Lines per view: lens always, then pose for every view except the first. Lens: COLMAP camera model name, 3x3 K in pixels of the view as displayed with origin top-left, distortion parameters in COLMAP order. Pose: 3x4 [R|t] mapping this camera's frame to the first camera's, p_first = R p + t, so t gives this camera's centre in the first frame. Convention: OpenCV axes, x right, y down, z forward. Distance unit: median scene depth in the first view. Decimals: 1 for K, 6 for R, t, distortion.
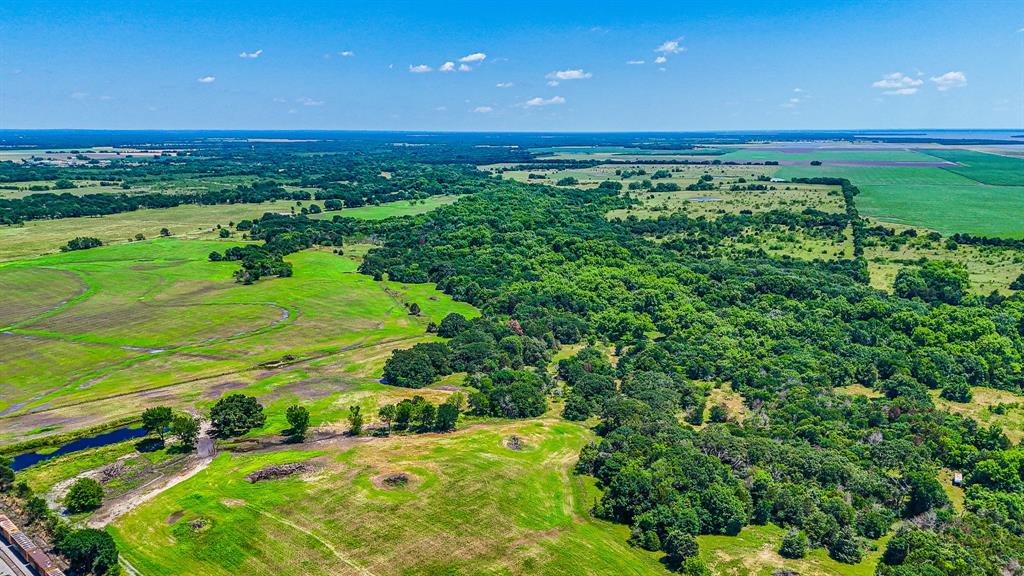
lens RADIAL K [[746.8, 0, 507.9], [0, 746.8, 273.2], [0, 0, 1]] dist [0.067702, -0.058748]
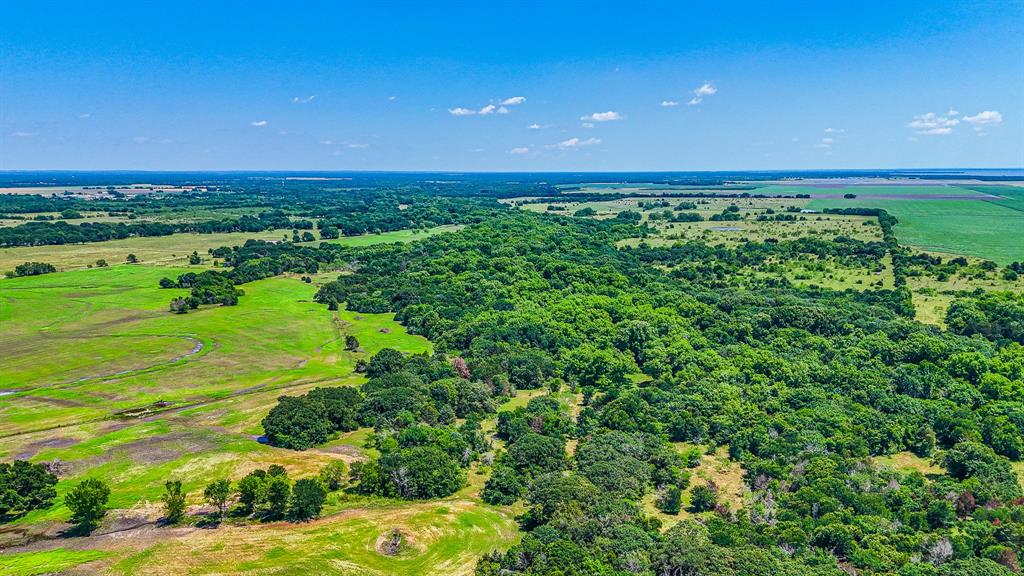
lens RADIAL K [[730.9, 0, 507.9], [0, 730.9, 257.9], [0, 0, 1]] dist [0.055276, -0.040373]
pose [[0.998727, 0.002822, -0.050359, 0.114786], [-0.006396, 0.997460, -0.070944, 0.013763], [0.050031, 0.071176, 0.996208, 0.257659]]
